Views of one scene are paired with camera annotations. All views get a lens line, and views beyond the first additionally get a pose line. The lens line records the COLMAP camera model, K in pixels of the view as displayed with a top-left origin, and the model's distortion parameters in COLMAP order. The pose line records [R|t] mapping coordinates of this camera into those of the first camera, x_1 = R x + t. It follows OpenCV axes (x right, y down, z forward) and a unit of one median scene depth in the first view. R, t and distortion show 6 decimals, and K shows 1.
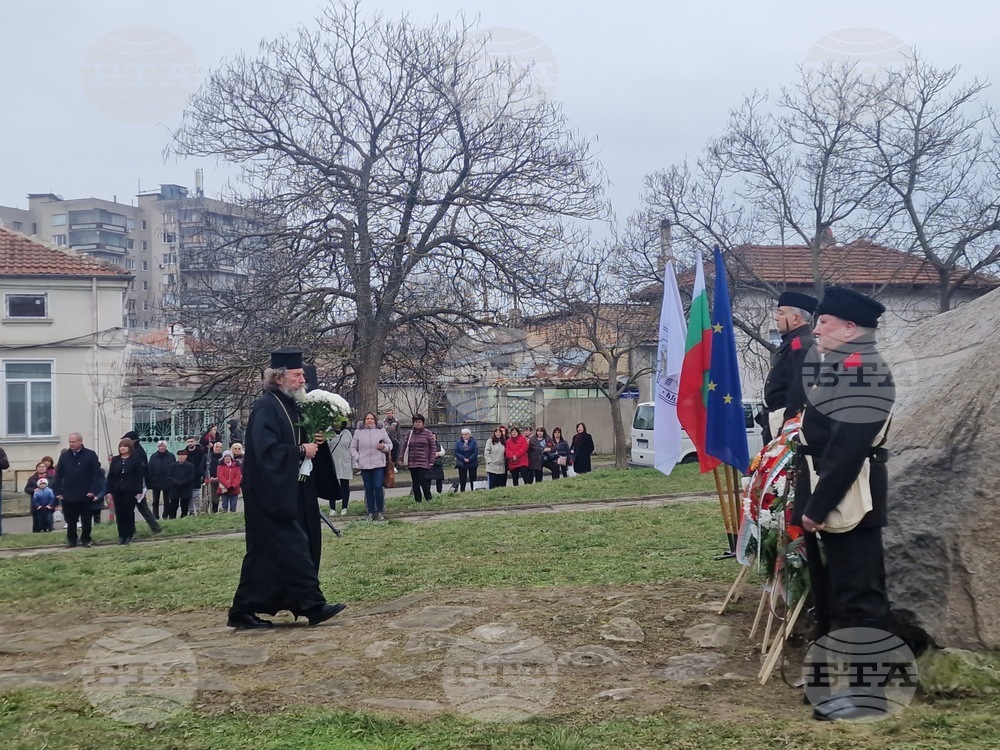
lens RADIAL K [[1250.0, 0, 489.0], [0, 1250.0, 391.0], [0, 0, 1]] dist [0.223993, -0.550923]
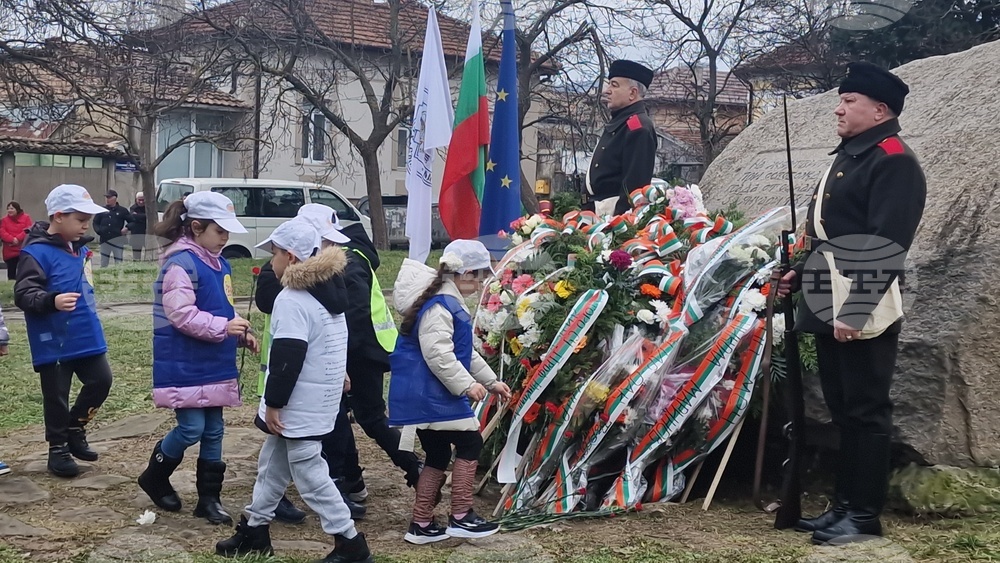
lens RADIAL K [[1575.2, 0, 482.0], [0, 1575.2, 283.4], [0, 0, 1]] dist [0.284577, -0.967725]
pose [[0.926806, 0.033923, 0.374004, -0.168632], [-0.060444, 0.996402, 0.059408, 0.009292], [-0.370643, -0.077666, 0.925522, 0.025550]]
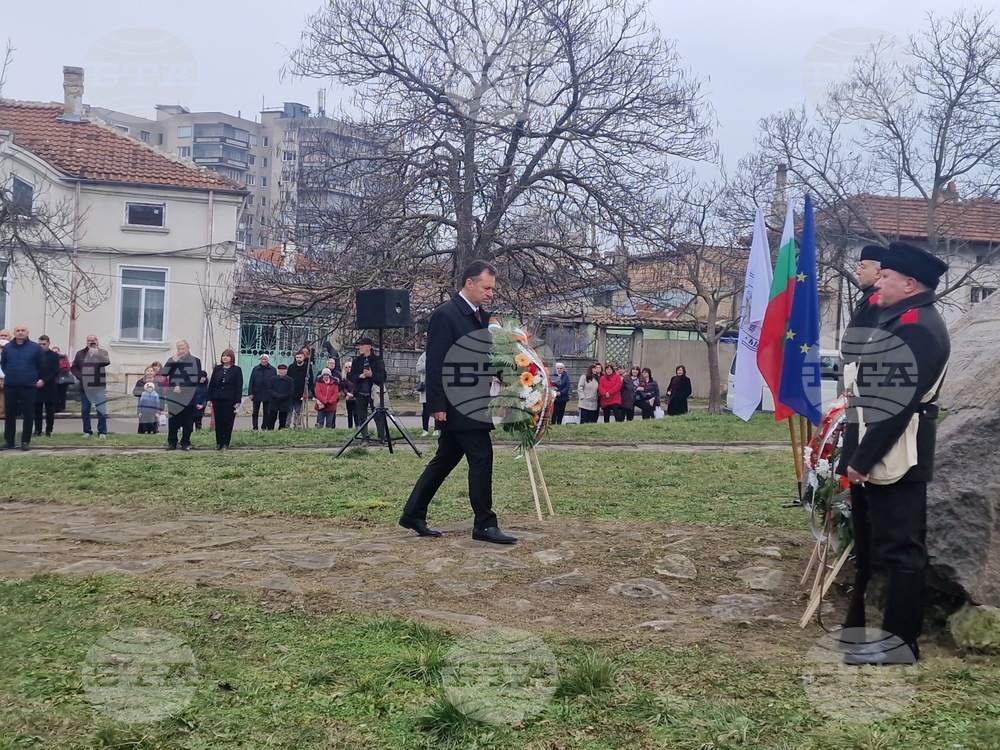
lens RADIAL K [[1251.4, 0, 500.1], [0, 1251.4, 361.1], [0, 0, 1]] dist [0.242129, -0.636813]
pose [[0.995001, 0.067646, -0.073469, 0.016723], [-0.065477, 0.997355, 0.031556, 0.000260], [0.075409, -0.026588, 0.996798, -0.016868]]
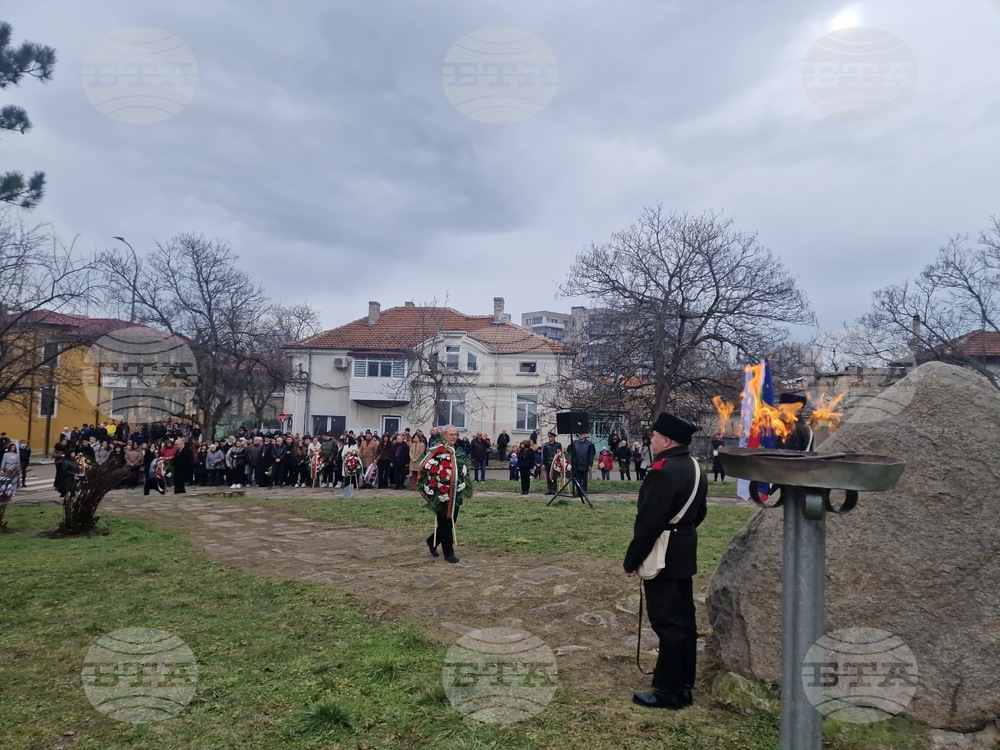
lens RADIAL K [[656.6, 0, 493.5], [0, 656.6, 373.3], [0, 0, 1]] dist [0.114176, -0.124436]
pose [[0.888762, 0.019719, -0.457944, 0.201309], [-0.041050, 0.998484, -0.036674, -0.040736], [0.456527, 0.051393, 0.888224, 0.085931]]
